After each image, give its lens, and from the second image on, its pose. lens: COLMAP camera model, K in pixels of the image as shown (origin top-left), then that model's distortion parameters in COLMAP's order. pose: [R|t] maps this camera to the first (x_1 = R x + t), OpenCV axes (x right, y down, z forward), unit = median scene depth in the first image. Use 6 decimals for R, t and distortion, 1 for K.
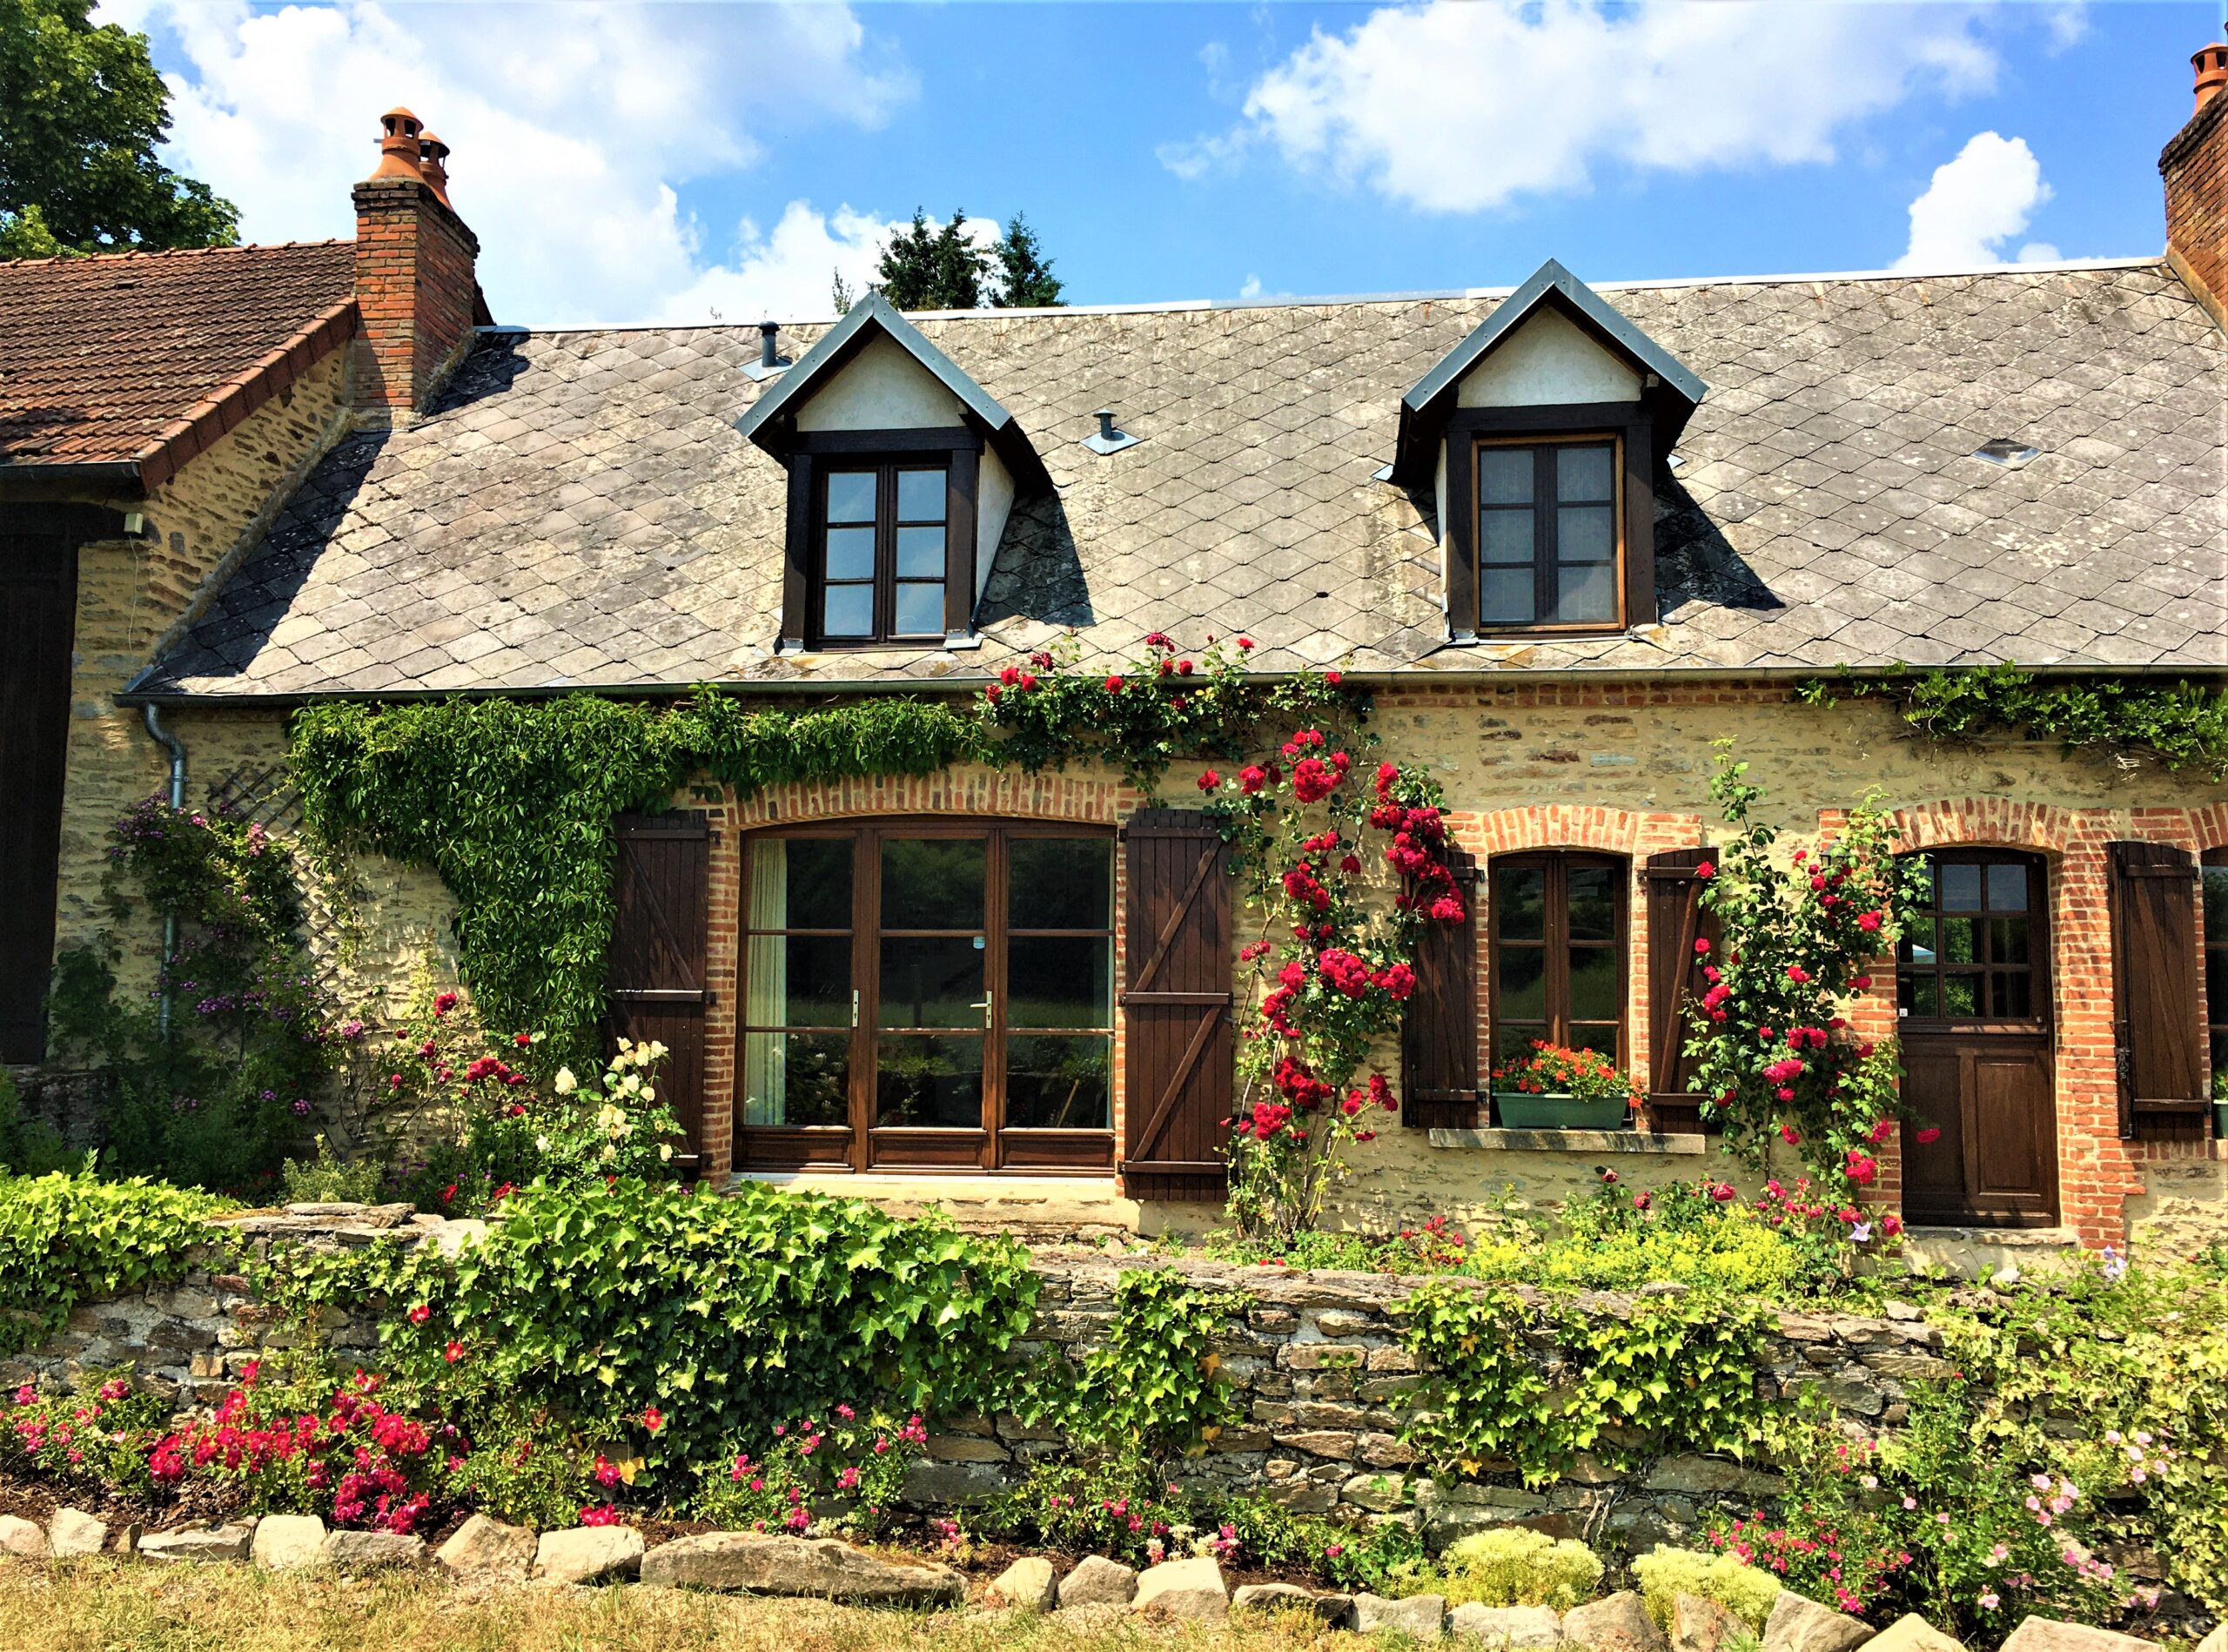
lens RADIAL K [[1929.8, 0, 1114.0], [0, 1929.8, 826.0], [0, 0, 1]] dist [0.065465, -0.003329]
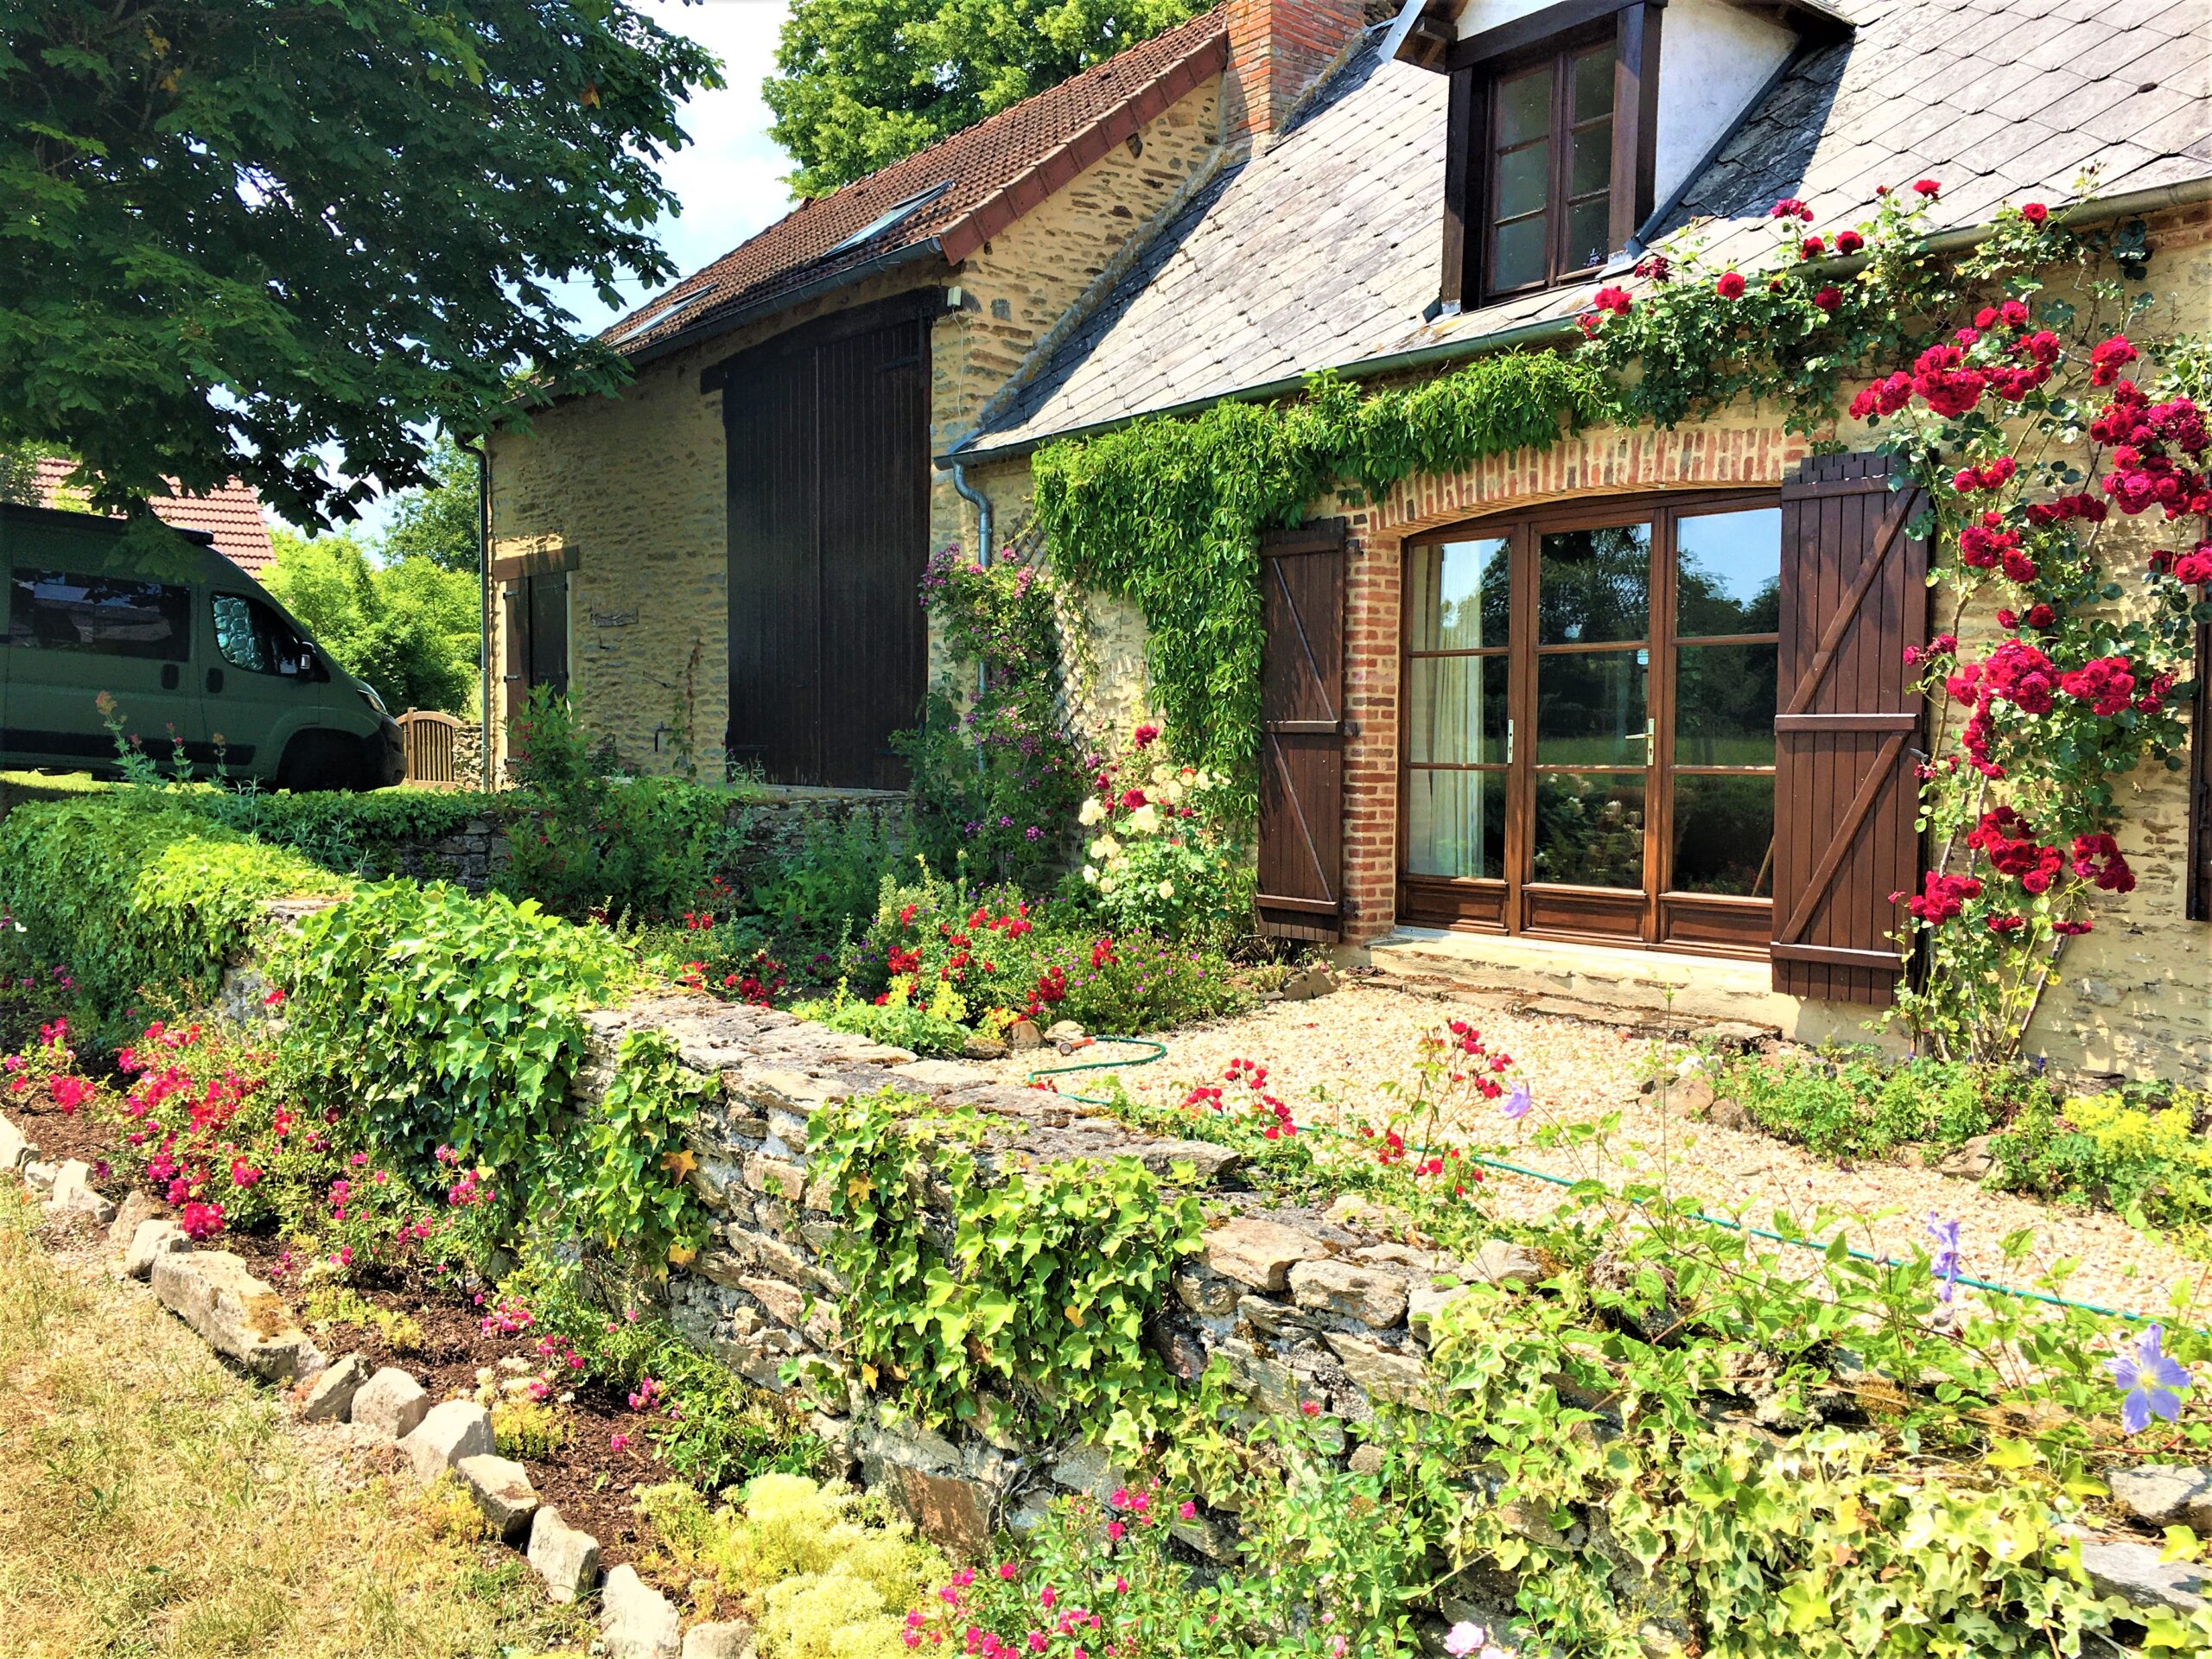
lens RADIAL K [[1884.9, 0, 1106.0], [0, 1884.9, 829.5], [0, 0, 1]] dist [0.075939, -0.100146]
pose [[0.713624, 0.028804, -0.699936, 0.317136], [0.054732, 0.993808, 0.096700, 0.043950], [0.698387, -0.107317, 0.707629, 0.297552]]
